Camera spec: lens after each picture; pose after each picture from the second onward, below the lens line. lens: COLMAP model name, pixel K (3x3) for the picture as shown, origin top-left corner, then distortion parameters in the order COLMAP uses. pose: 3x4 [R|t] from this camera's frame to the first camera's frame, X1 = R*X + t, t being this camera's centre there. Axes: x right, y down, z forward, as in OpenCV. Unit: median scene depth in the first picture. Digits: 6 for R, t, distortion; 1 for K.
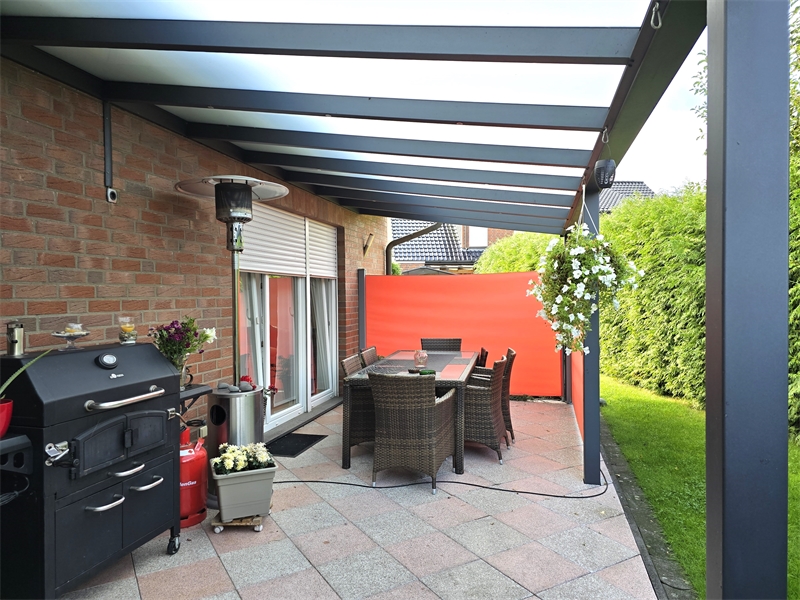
lens RADIAL K [[539.9, 0, 400.9], [0, 539.9, 304.7], [0, 0, 1]] dist [0.032723, -0.014218]
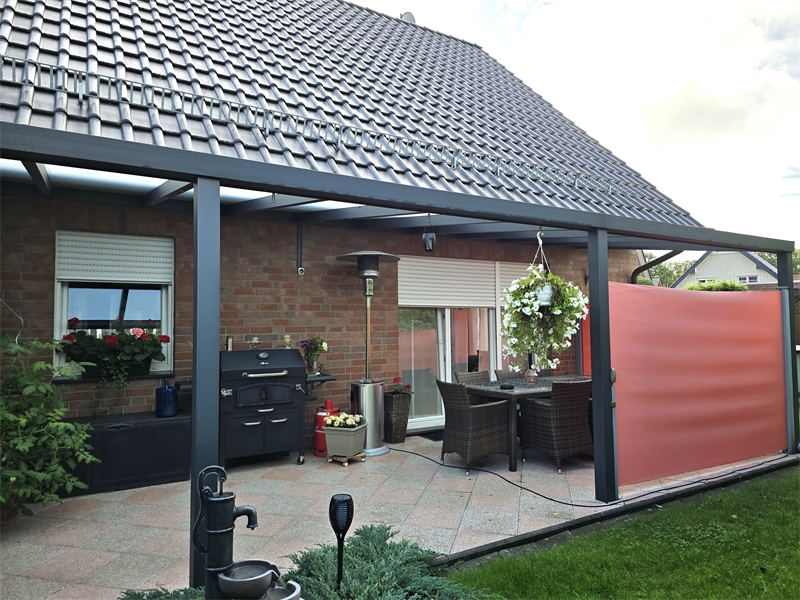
lens RADIAL K [[539.9, 0, 399.2], [0, 539.9, 297.5], [0, 0, 1]] dist [0.032723, -0.014218]
pose [[0.699962, -0.033134, -0.713411, 1.015411], [-0.010419, 0.998343, -0.056590, -0.006004], [0.714104, 0.047044, 0.698457, -0.060595]]
